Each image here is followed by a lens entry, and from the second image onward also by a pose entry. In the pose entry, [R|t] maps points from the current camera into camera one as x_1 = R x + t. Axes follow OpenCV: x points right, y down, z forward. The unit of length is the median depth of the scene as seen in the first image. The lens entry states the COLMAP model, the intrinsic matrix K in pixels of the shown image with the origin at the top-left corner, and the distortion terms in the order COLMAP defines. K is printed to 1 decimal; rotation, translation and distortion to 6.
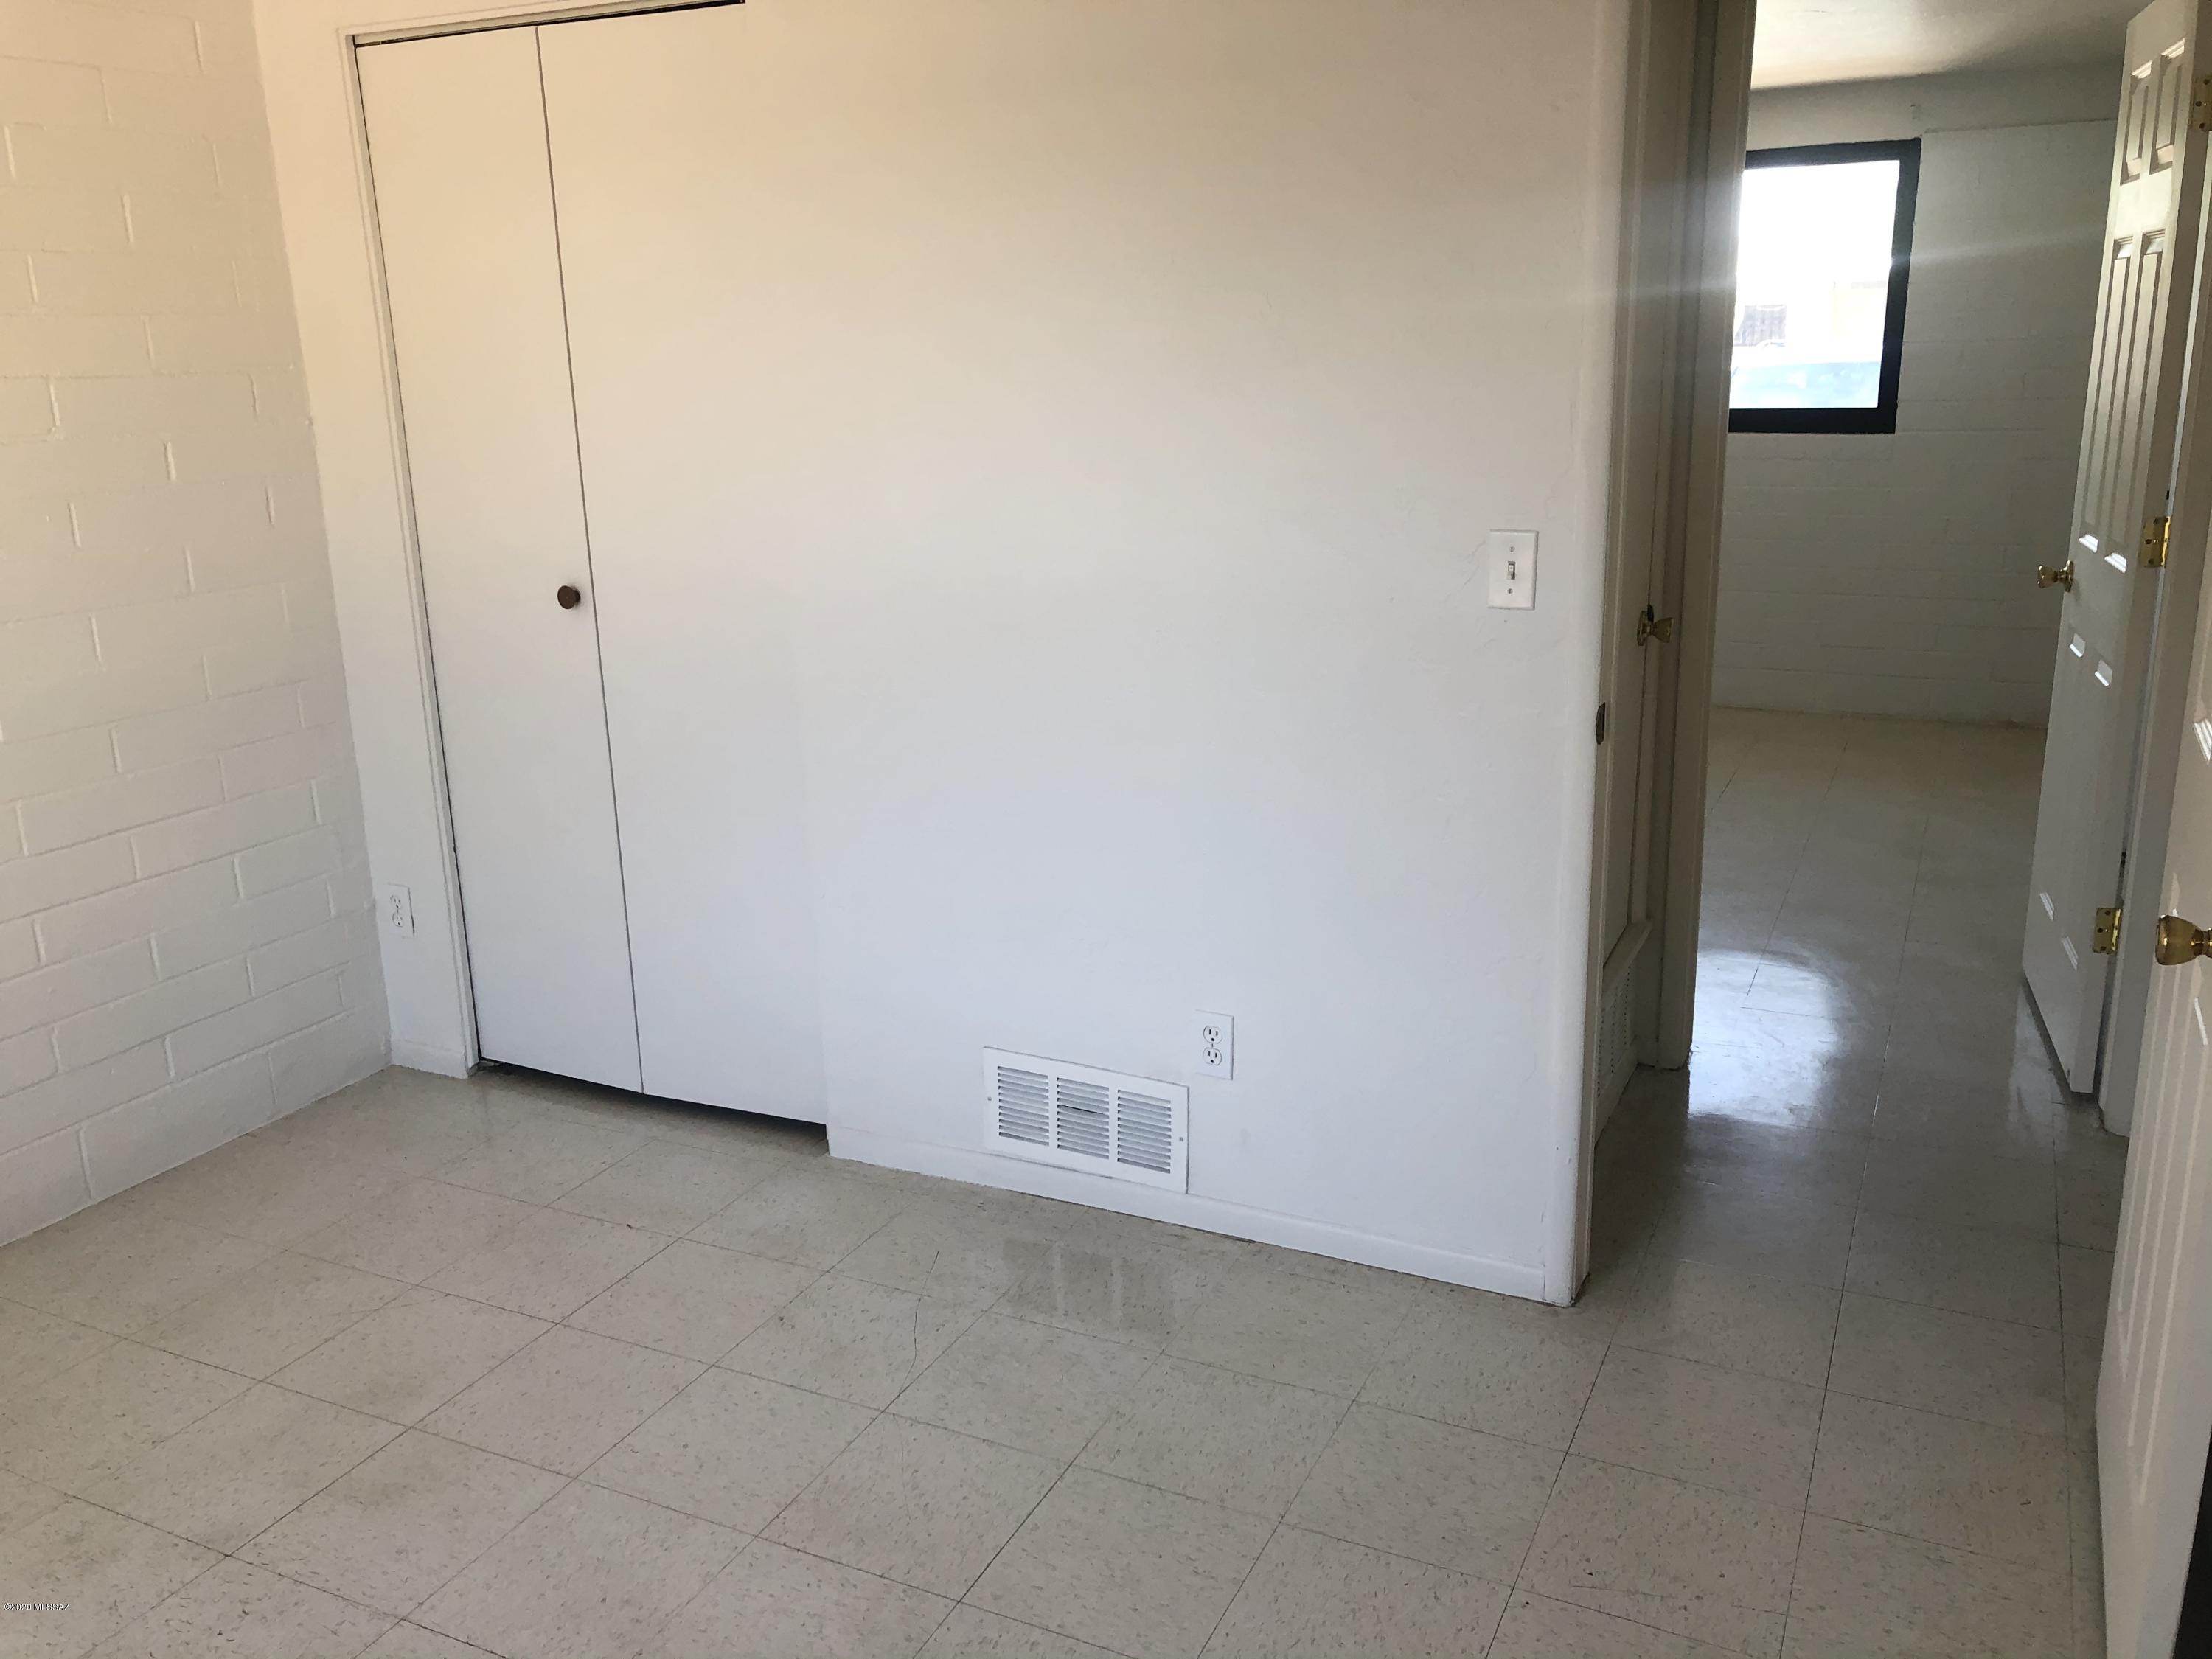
lens RADIAL K [[1821.3, 0, 1106.0], [0, 1821.3, 829.5], [0, 0, 1]] dist [0.002912, -0.000435]
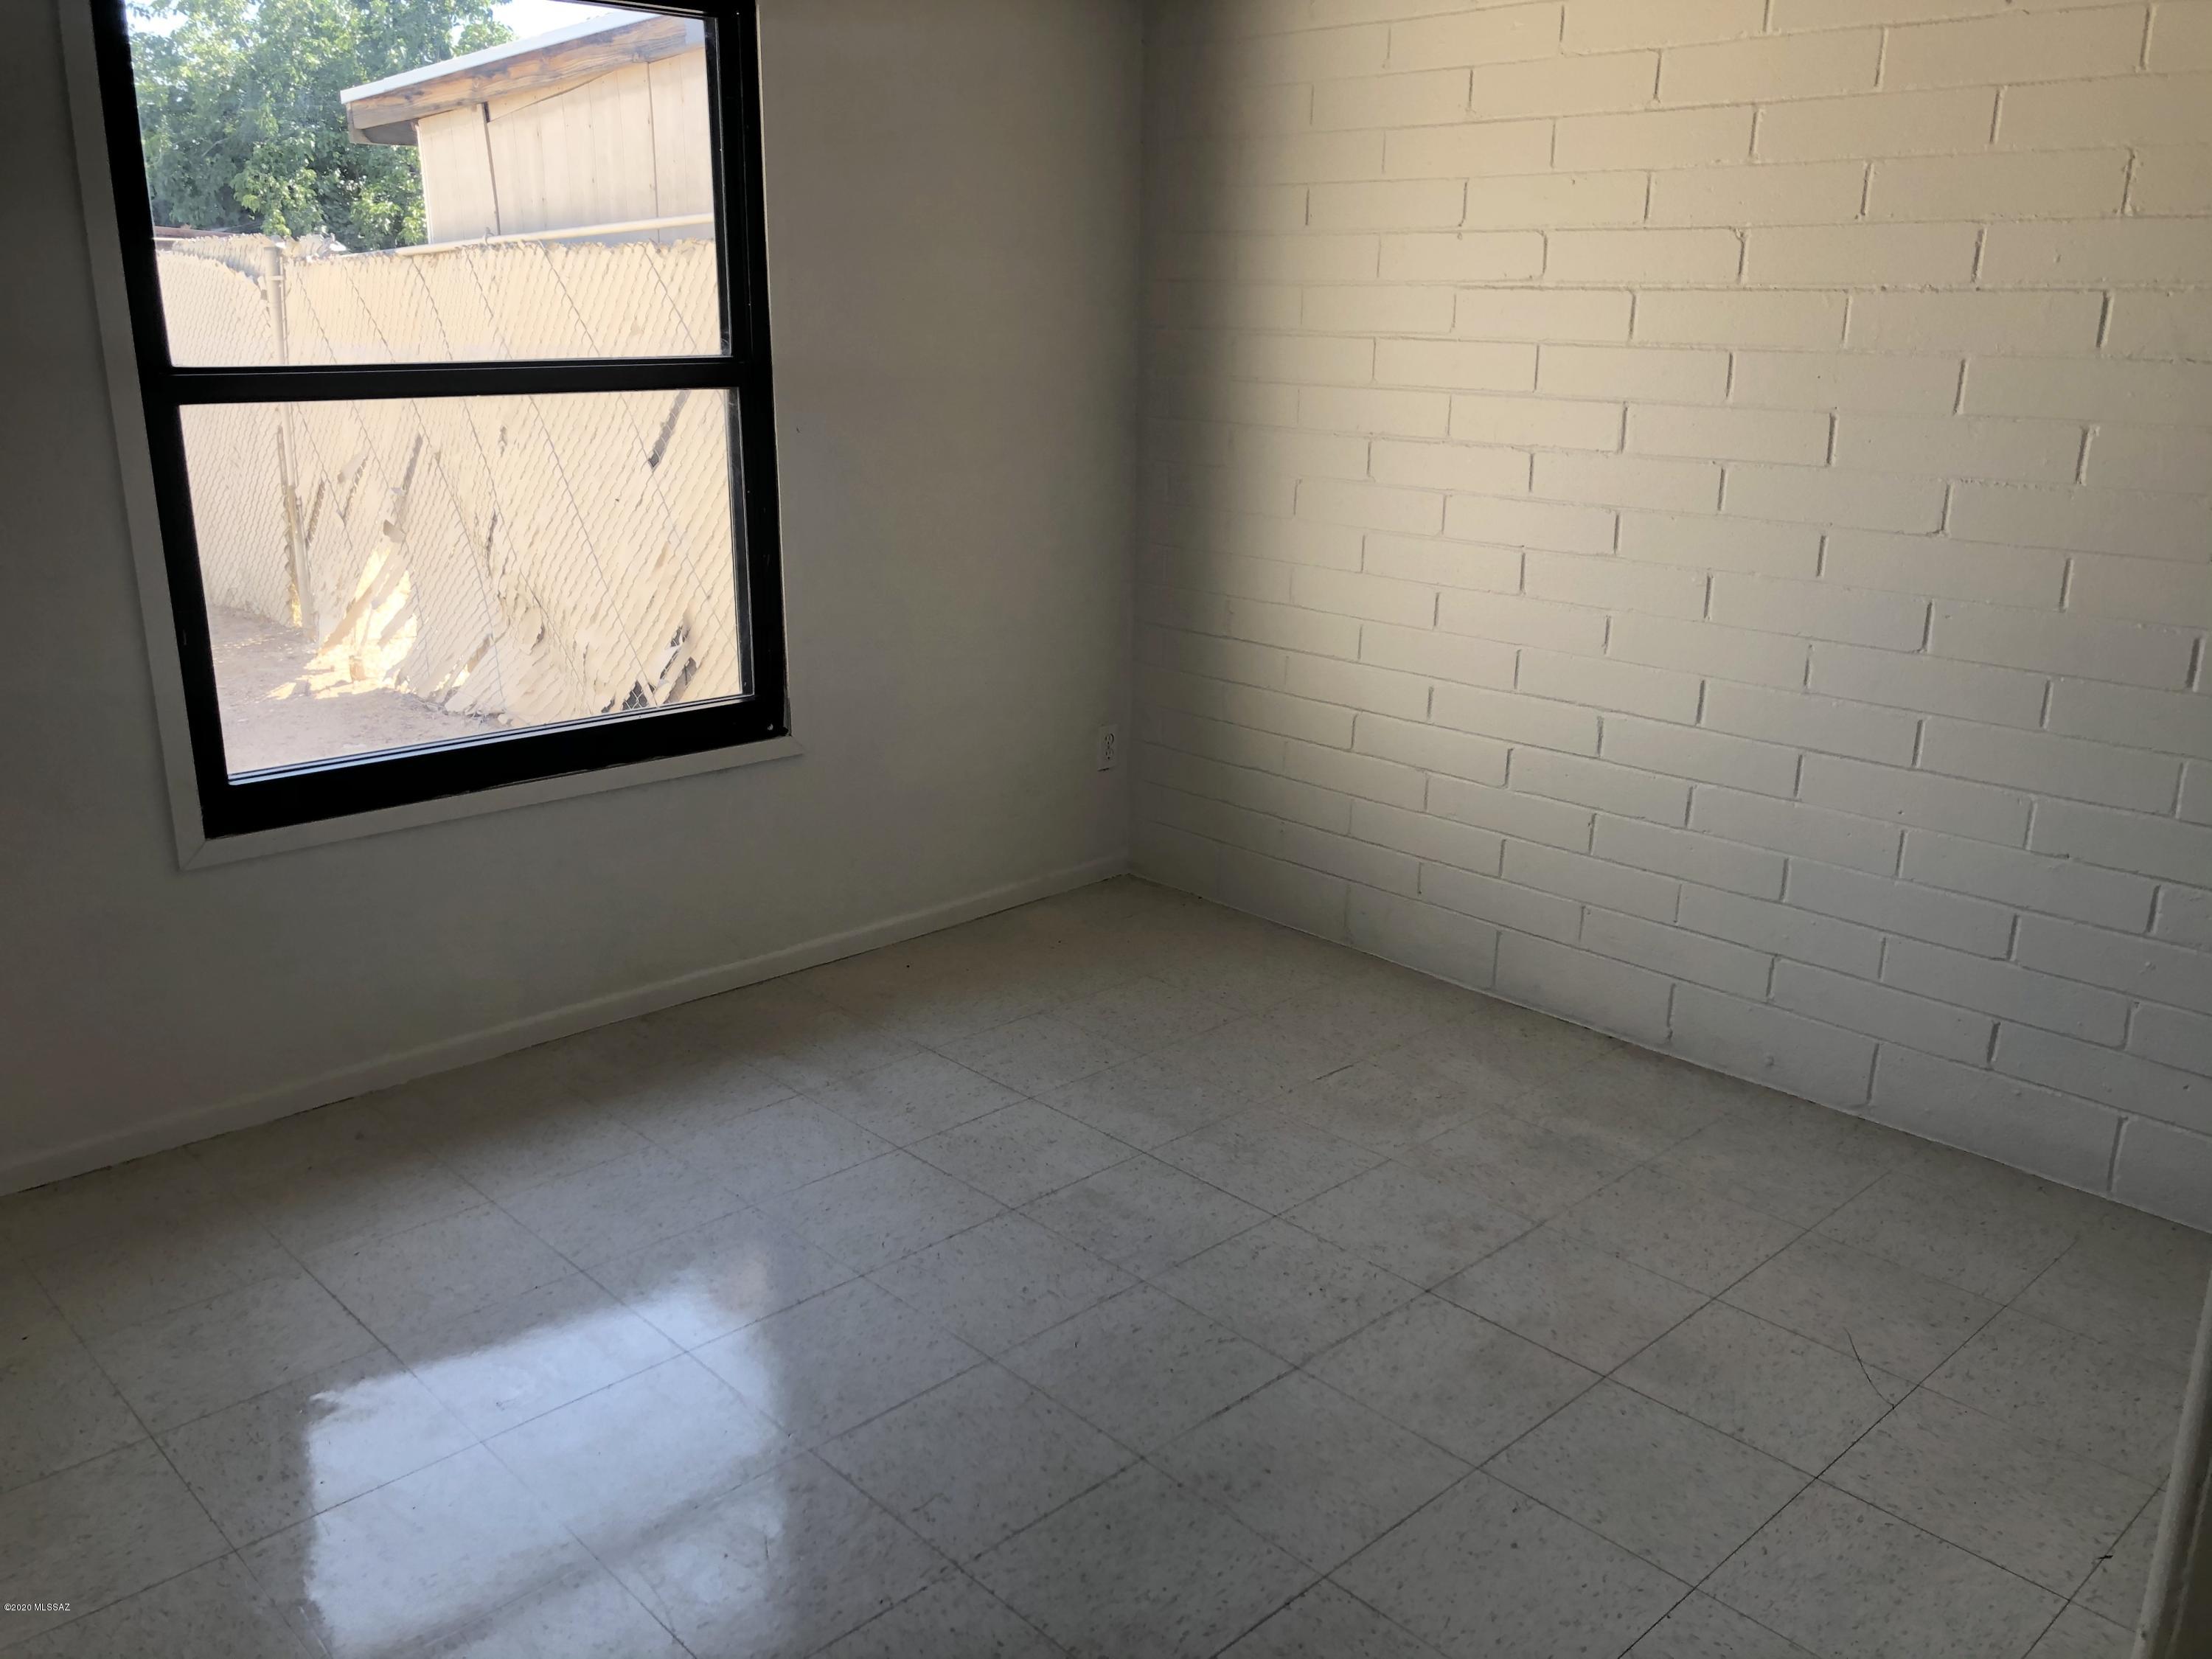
lens RADIAL K [[1821.3, 0, 1106.0], [0, 1821.3, 829.5], [0, 0, 1]] dist [0.002912, -0.000435]
pose [[-0.361137, 0.287476, -0.887095, 0.544266], [-0.246815, 0.887902, 0.388217, -0.268195], [0.899256, 0.359148, -0.249701, 0.991608]]
